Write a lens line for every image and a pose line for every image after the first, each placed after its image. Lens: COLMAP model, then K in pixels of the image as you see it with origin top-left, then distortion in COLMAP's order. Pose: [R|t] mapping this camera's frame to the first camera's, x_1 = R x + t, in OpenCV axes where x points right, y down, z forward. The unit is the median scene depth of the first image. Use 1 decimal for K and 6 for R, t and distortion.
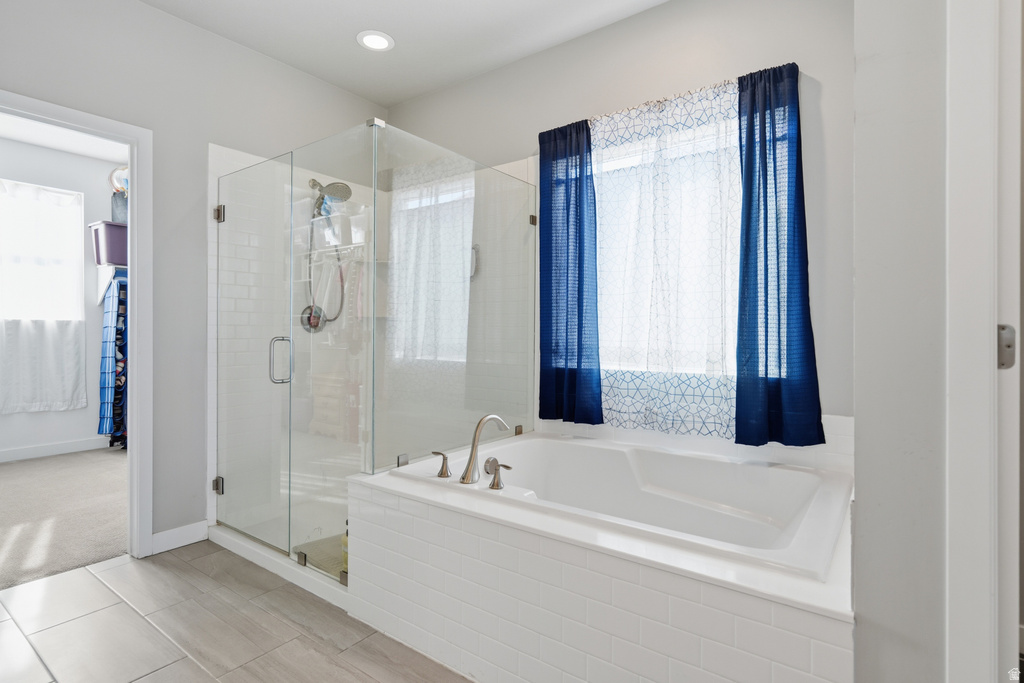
lens RADIAL K [[510.6, 0, 511.2], [0, 510.6, 336.2], [0, 0, 1]] dist [-0.001836, -0.000184]
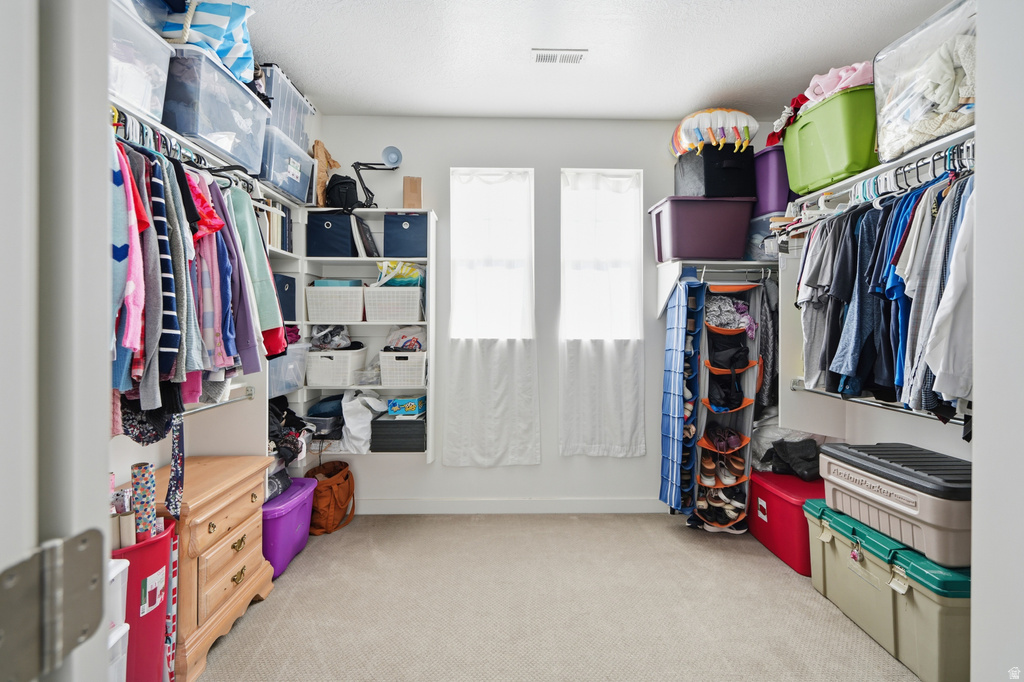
lens RADIAL K [[473.3, 0, 513.4], [0, 473.3, 331.8], [0, 0, 1]] dist [-0.000798, -0.000018]
pose [[0.612023, 0.008218, -0.790797, -0.415068], [-0.001083, 0.999954, 0.009554, -0.048946], [0.790839, -0.004991, 0.612003, 0.434794]]
